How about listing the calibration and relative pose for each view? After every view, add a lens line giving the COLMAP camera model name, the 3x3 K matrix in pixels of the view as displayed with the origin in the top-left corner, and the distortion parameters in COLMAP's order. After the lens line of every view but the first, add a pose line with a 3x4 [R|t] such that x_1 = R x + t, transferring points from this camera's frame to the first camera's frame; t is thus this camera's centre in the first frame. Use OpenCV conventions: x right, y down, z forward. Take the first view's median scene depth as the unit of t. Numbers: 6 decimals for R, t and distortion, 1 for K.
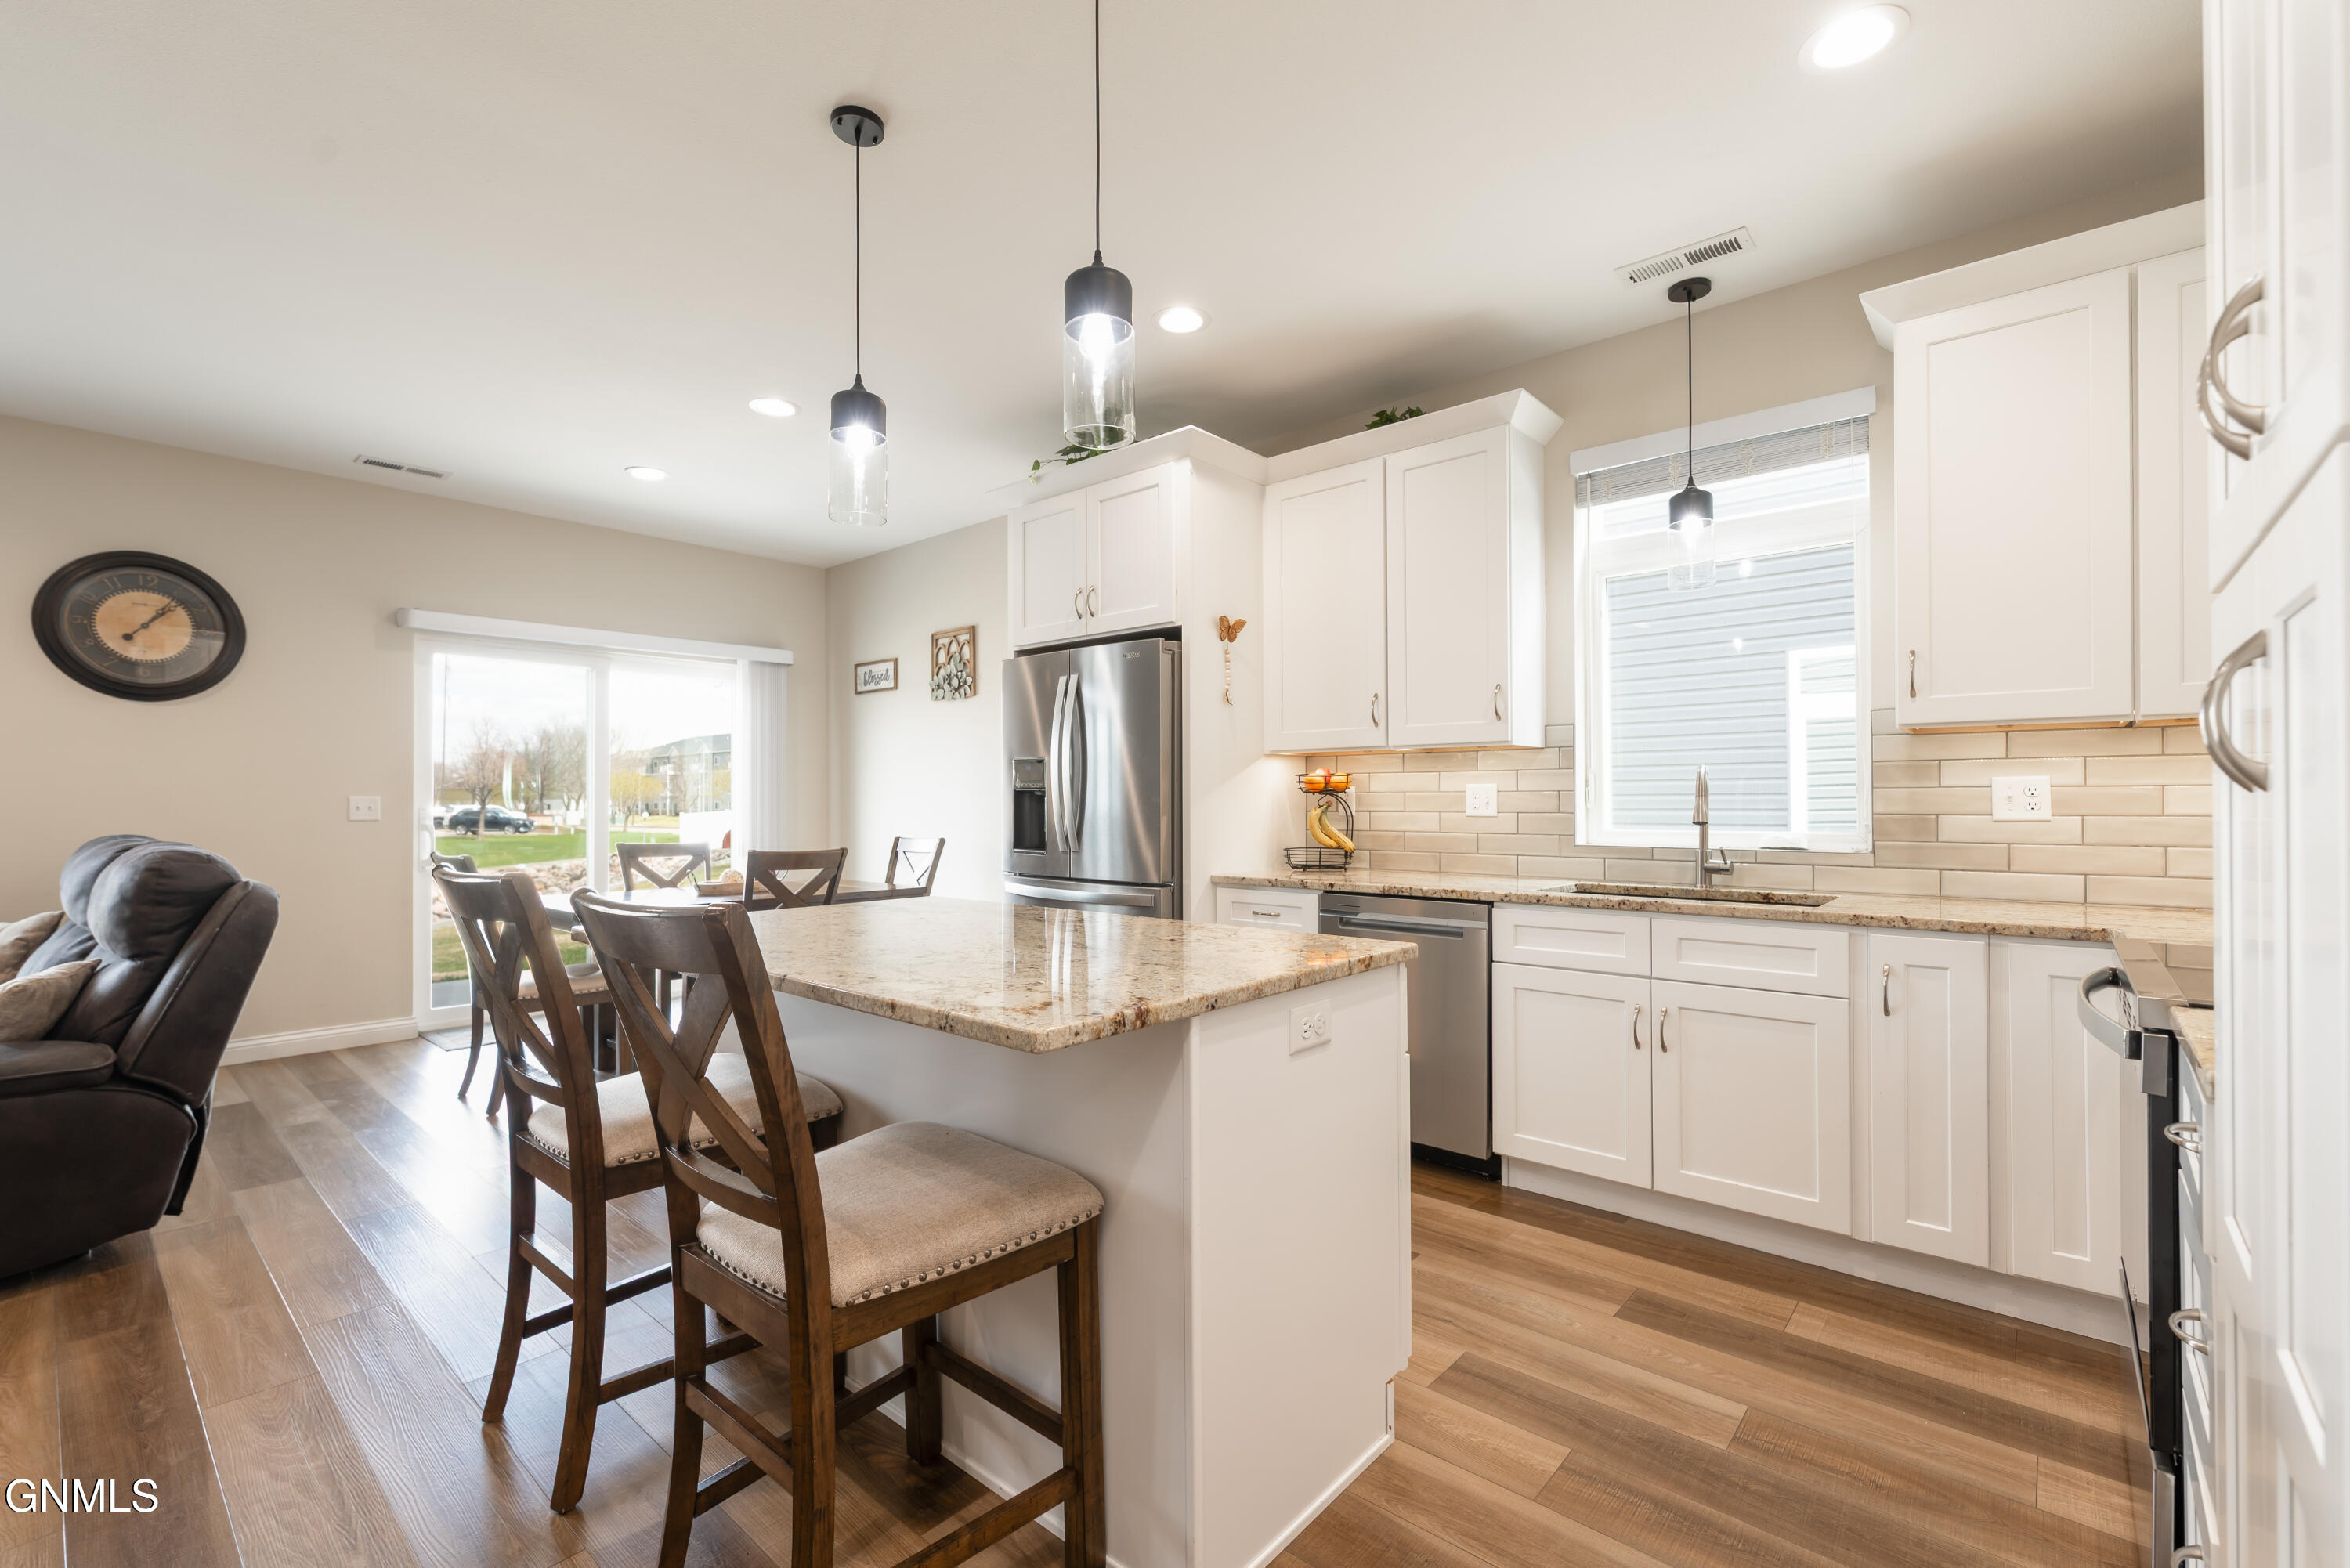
lens RADIAL K [[1007.4, 0, 1177.7], [0, 1007.4, 796.7], [0, 0, 1]] dist [-0.000181, 0.000118]
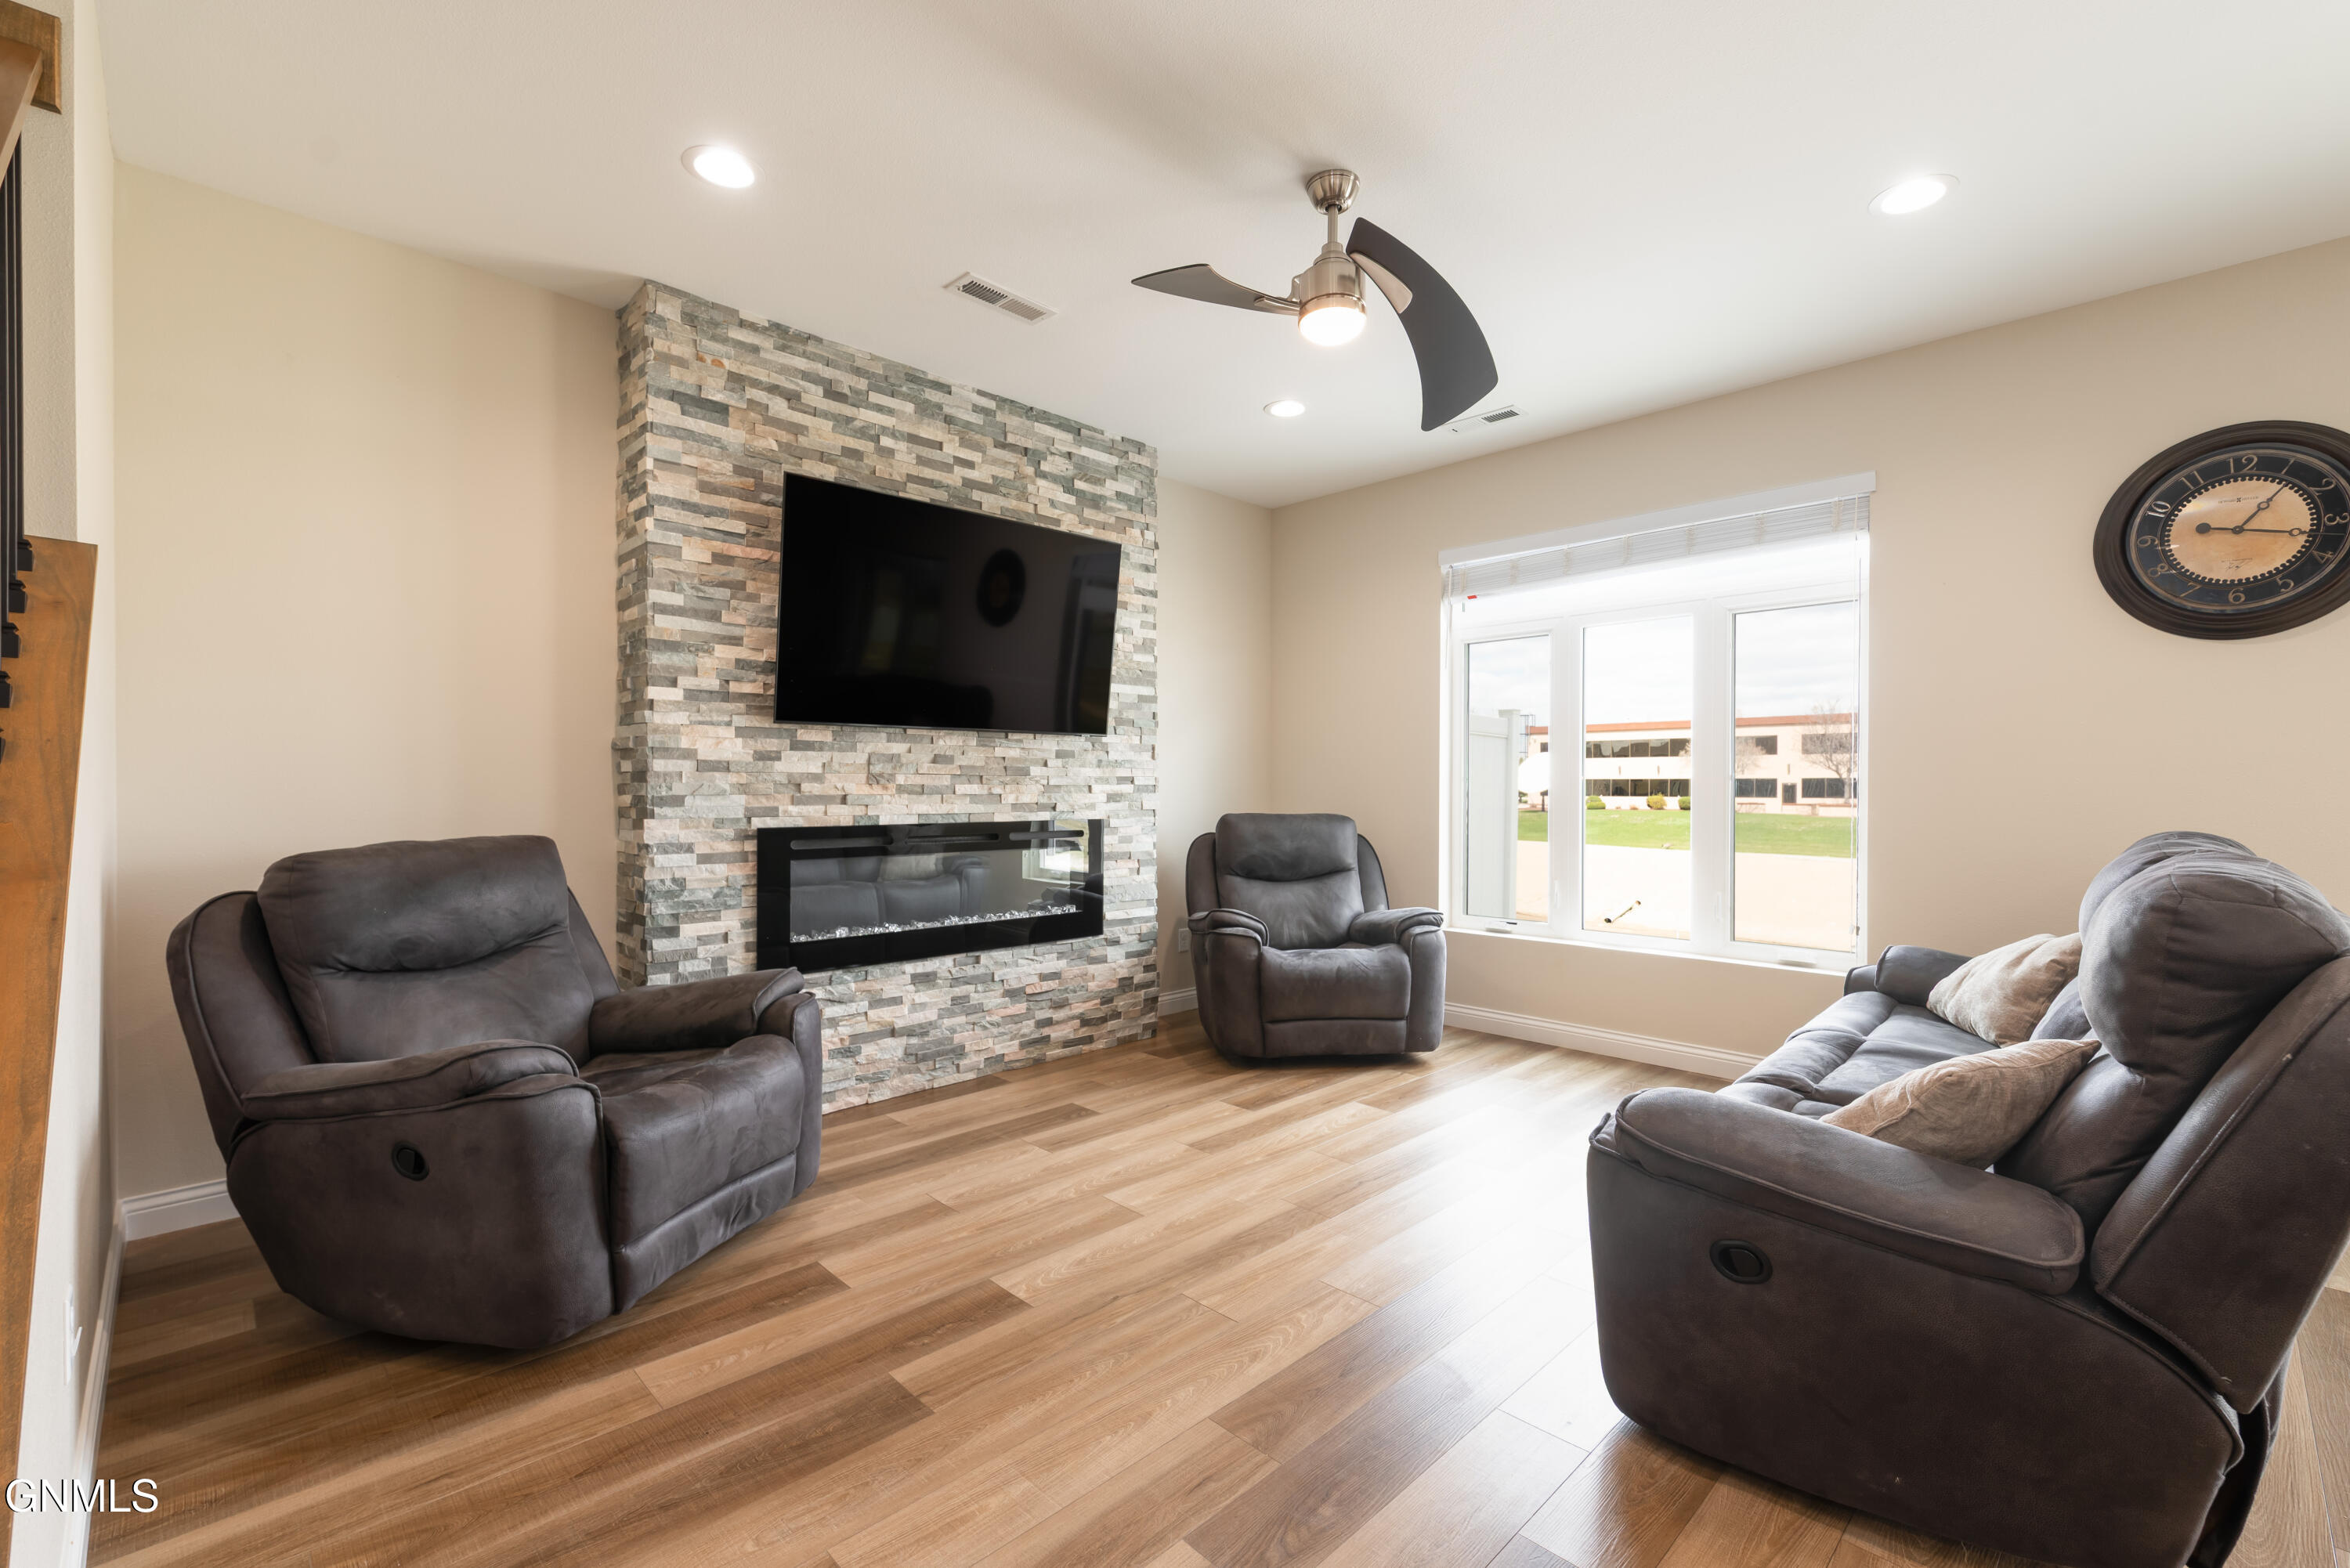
lens RADIAL K [[1007.4, 0, 1174.8], [0, 1007.4, 789.9], [0, 0, 1]] dist [-0.000181, 0.000118]
pose [[-0.073483, 0.006043, -0.997278, -0.320690], [0.004661, 0.999973, 0.005716, 0.002572], [0.997286, -0.004229, -0.073509, 0.370402]]
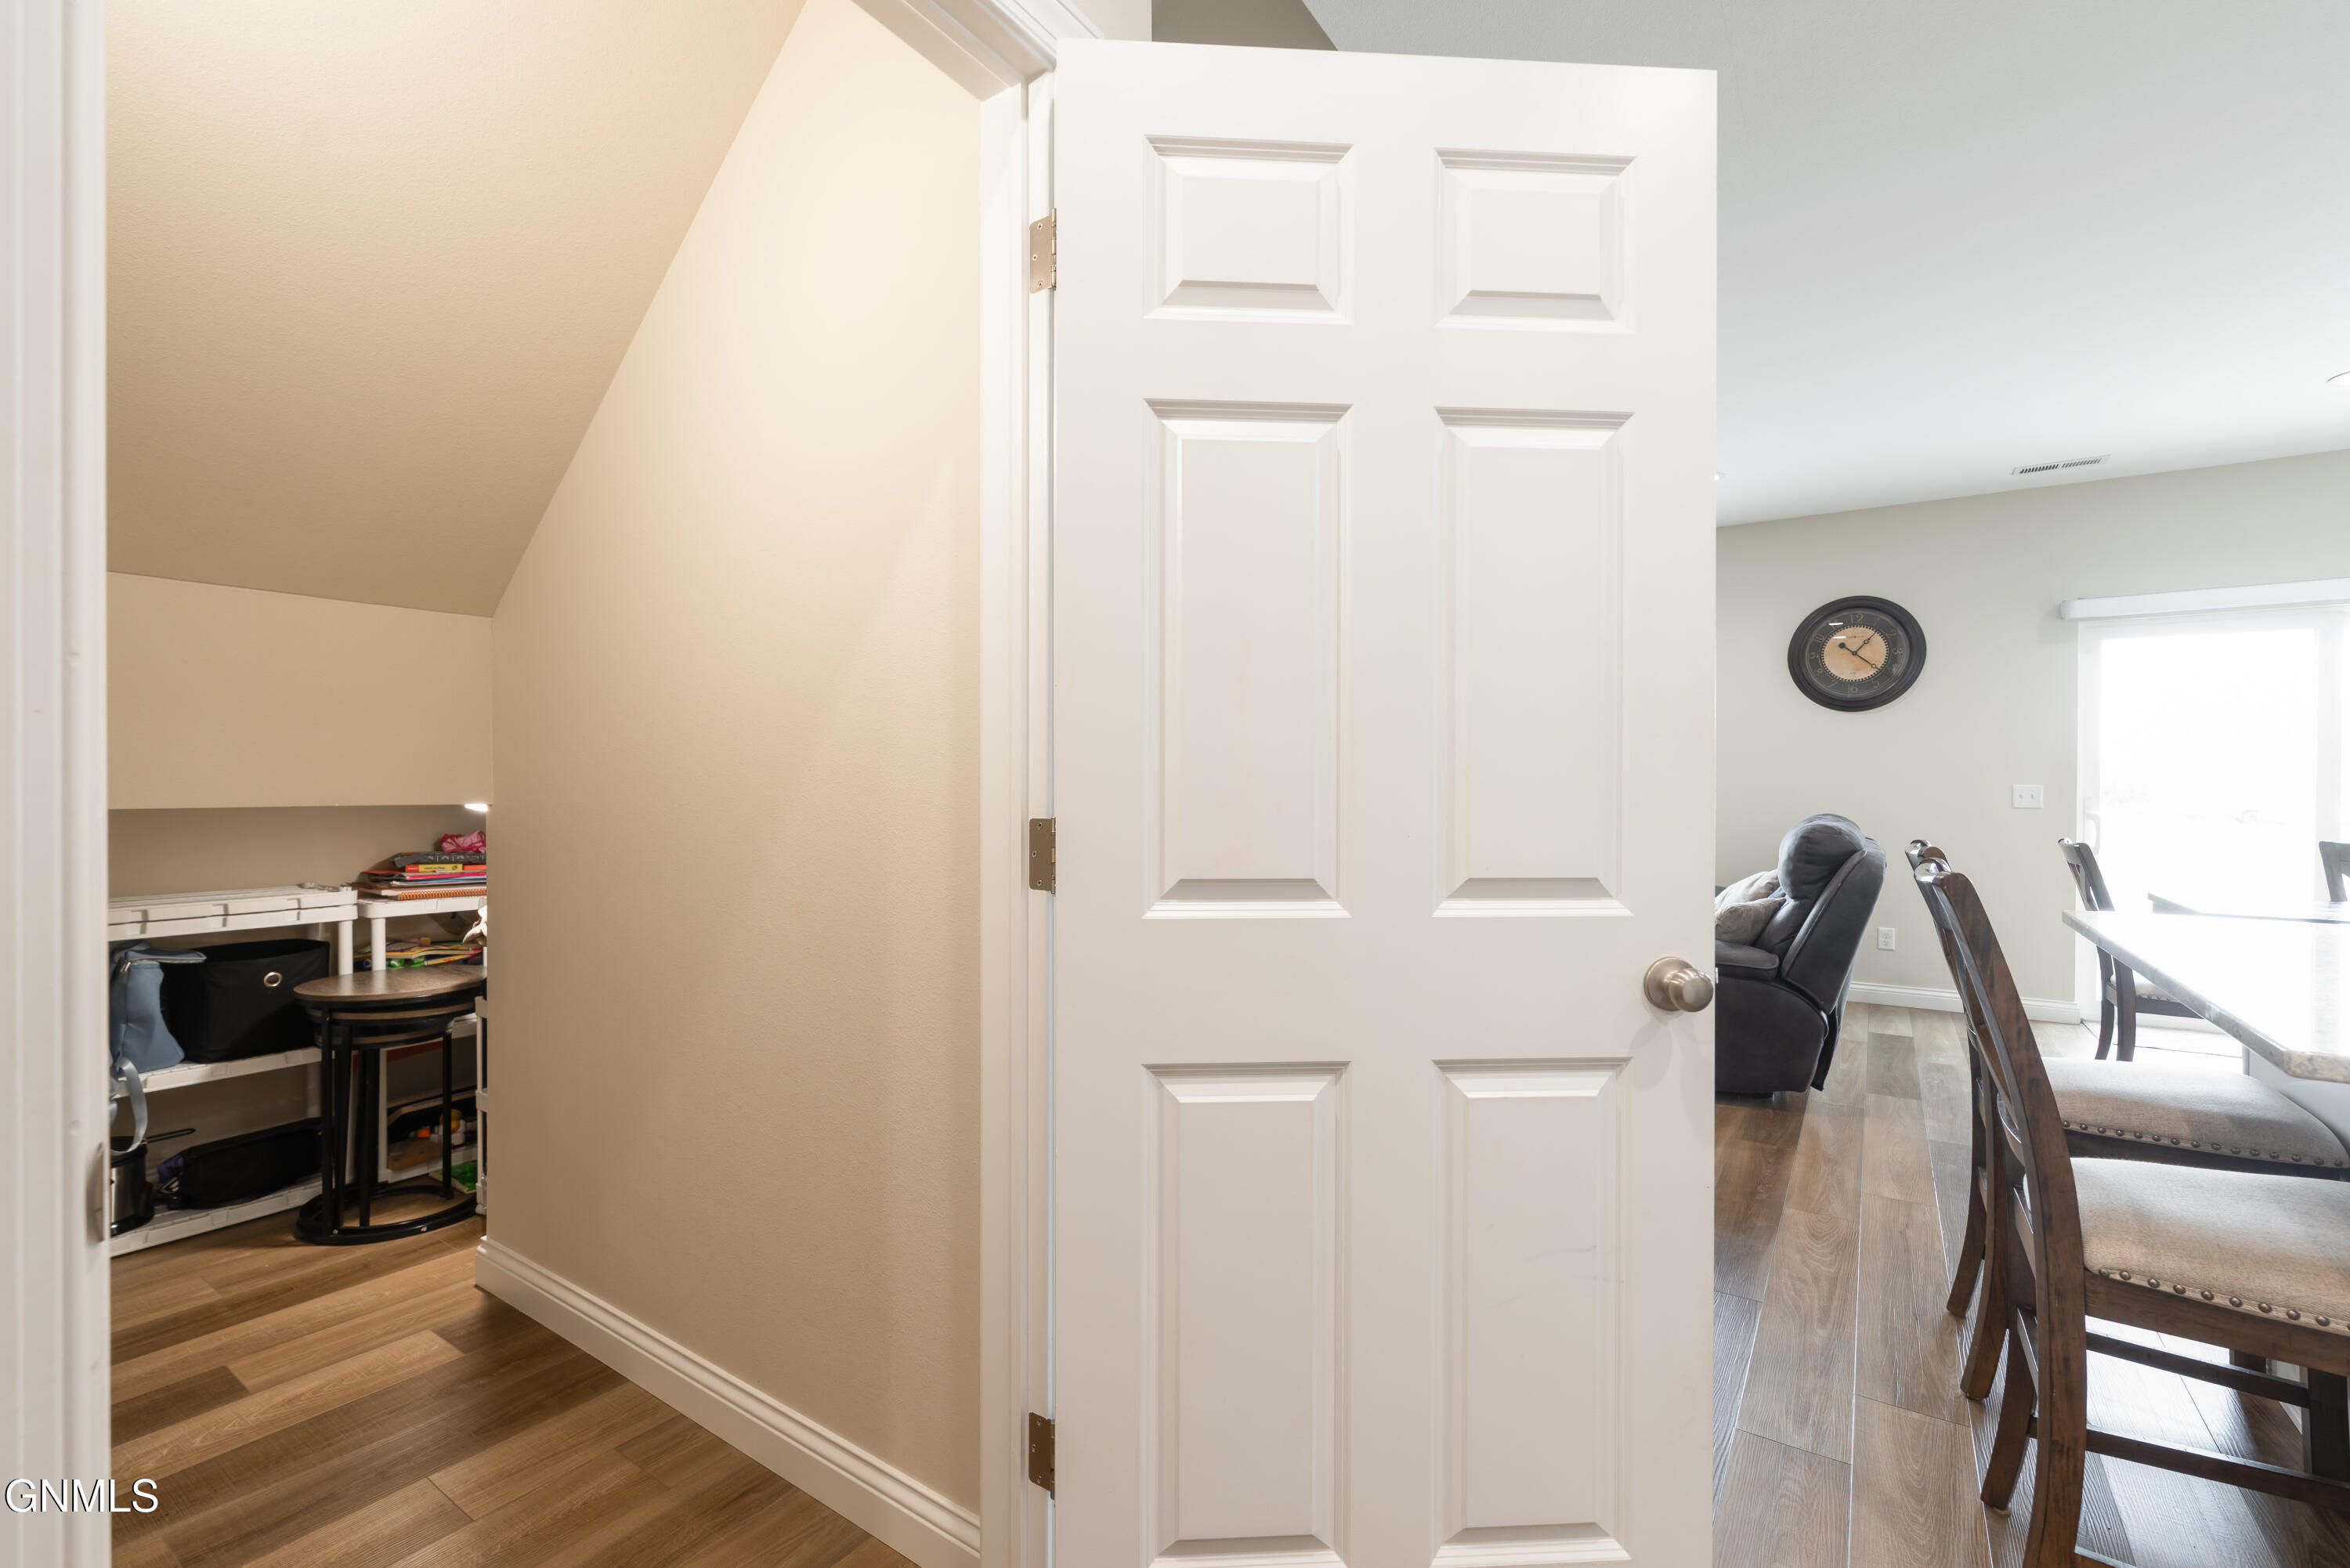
lens RADIAL K [[1007.4, 0, 1176.3], [0, 1007.4, 795.6], [0, 0, 1]] dist [-0.000181, 0.000118]
pose [[0.114699, 0.007935, -0.993369, 0.193079], [0.001388, 0.999966, 0.008148, 0.001271], [0.993399, -0.002313, 0.114684, -0.019629]]
